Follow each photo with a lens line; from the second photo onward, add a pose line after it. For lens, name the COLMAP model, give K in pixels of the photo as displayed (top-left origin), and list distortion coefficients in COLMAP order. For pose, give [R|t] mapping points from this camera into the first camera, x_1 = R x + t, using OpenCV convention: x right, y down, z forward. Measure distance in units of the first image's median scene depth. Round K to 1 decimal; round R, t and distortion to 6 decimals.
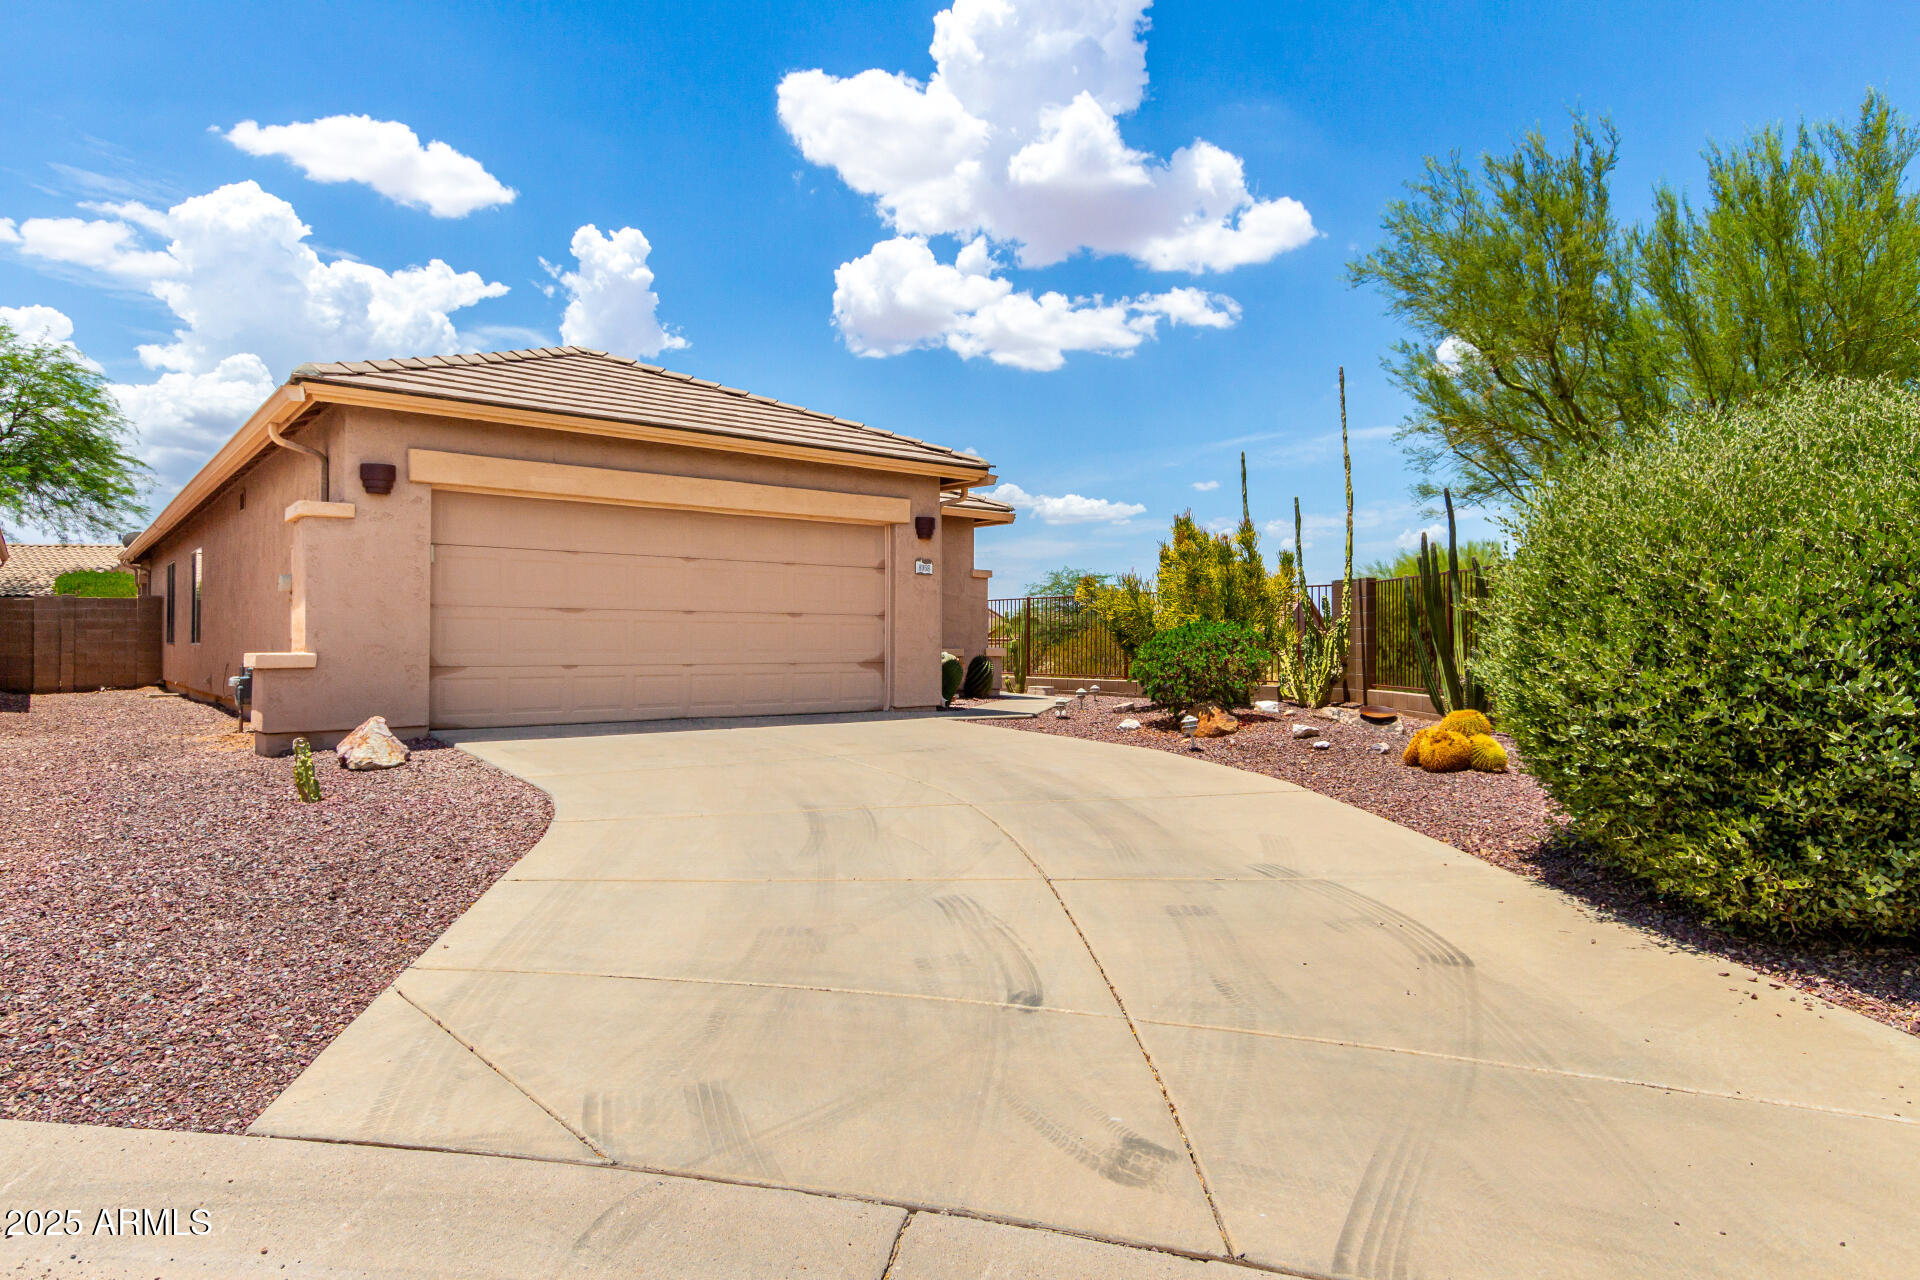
lens RADIAL K [[1151.1, 0, 960.3], [0, 1151.1, 641.4], [0, 0, 1]] dist [0.003541, 0.000141]
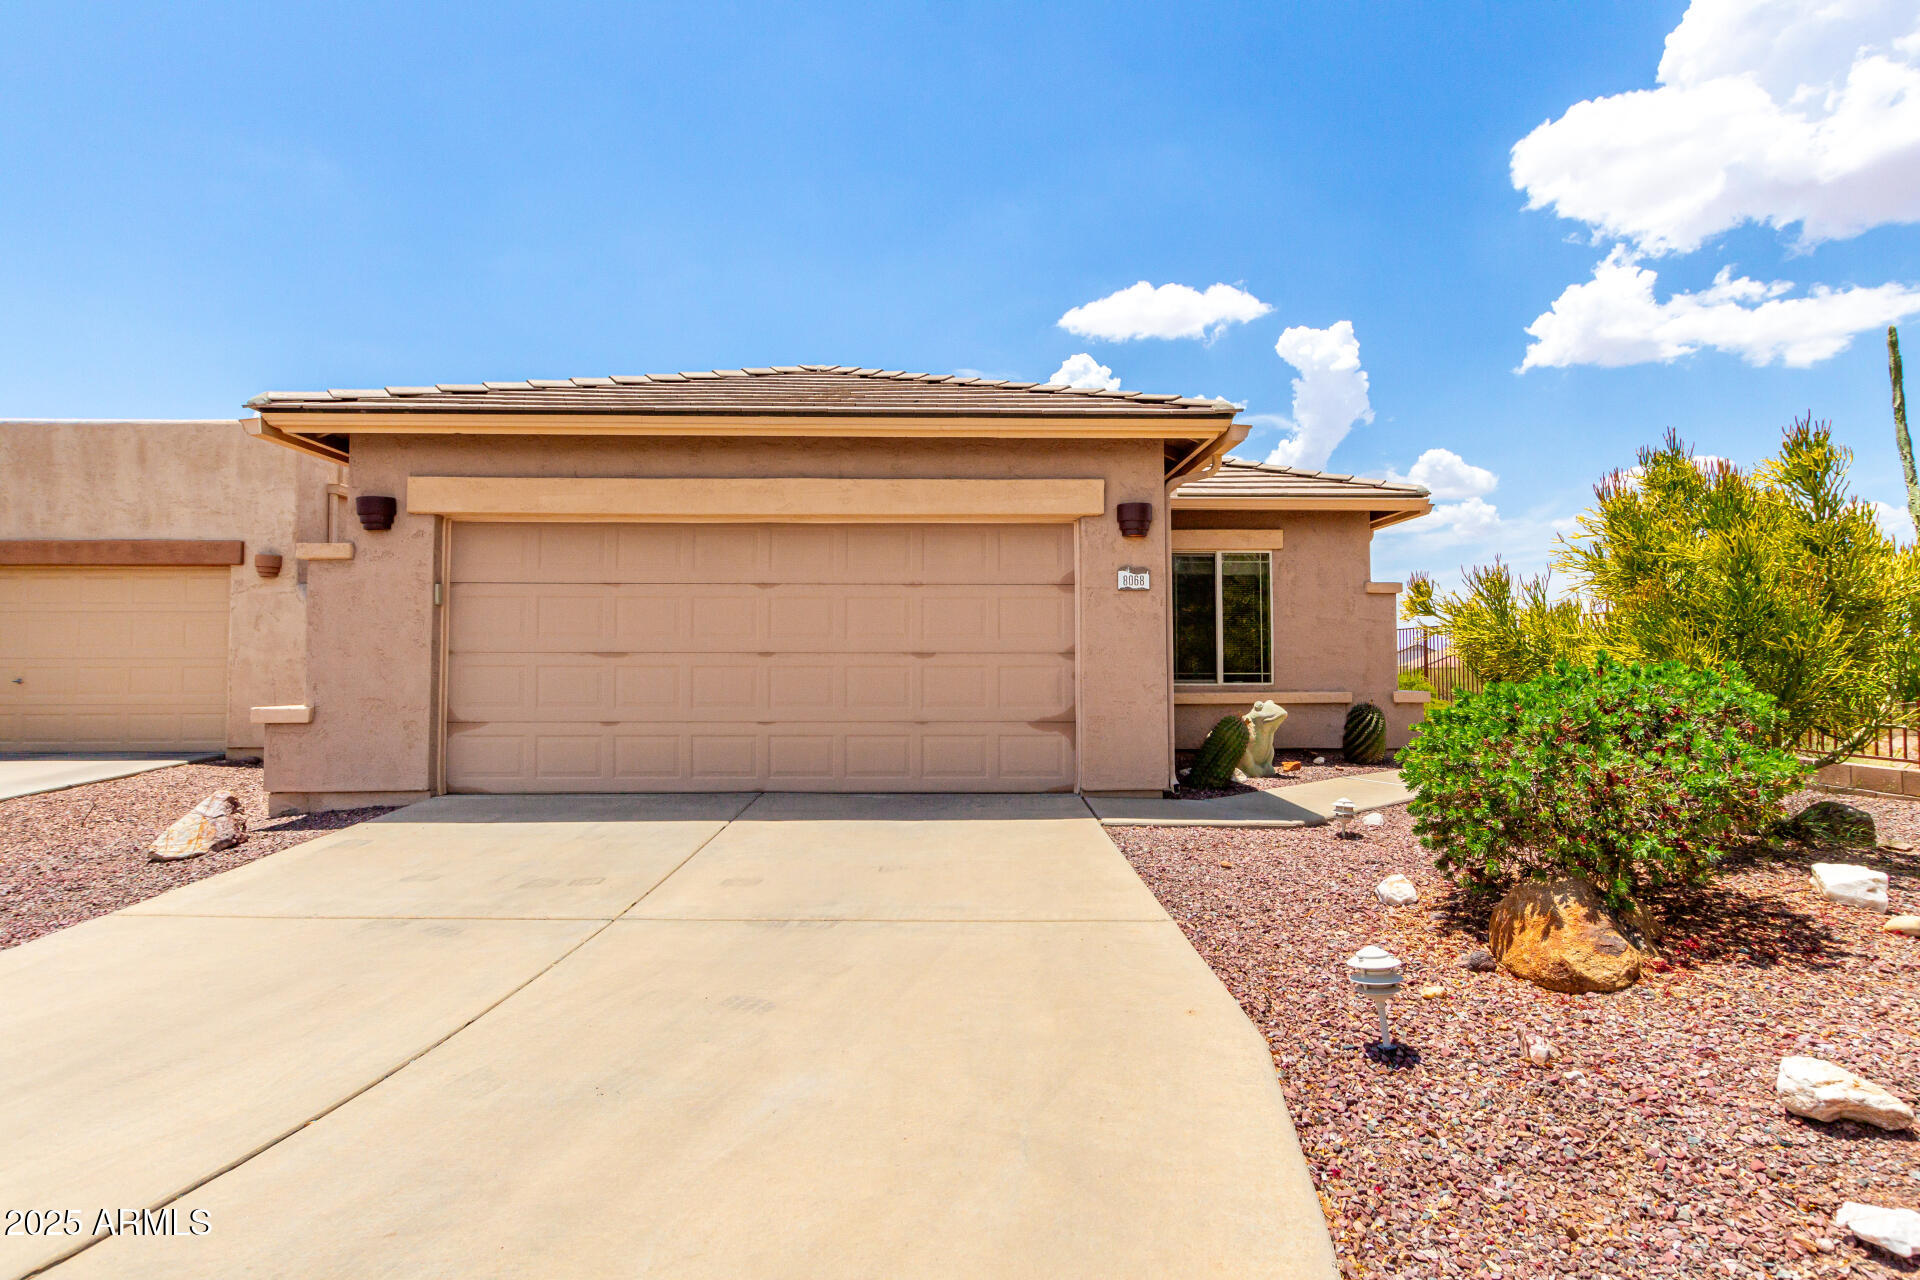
lens RADIAL K [[883.5, 0, 956.7], [0, 883.5, 633.3], [0, 0, 1]] dist [0.010219, -0.002057]
pose [[0.784494, -0.025089, -0.619629, 0.229741], [0.003036, 0.999325, -0.036619, -0.016999], [0.620129, 0.026846, 0.784041, 0.610156]]
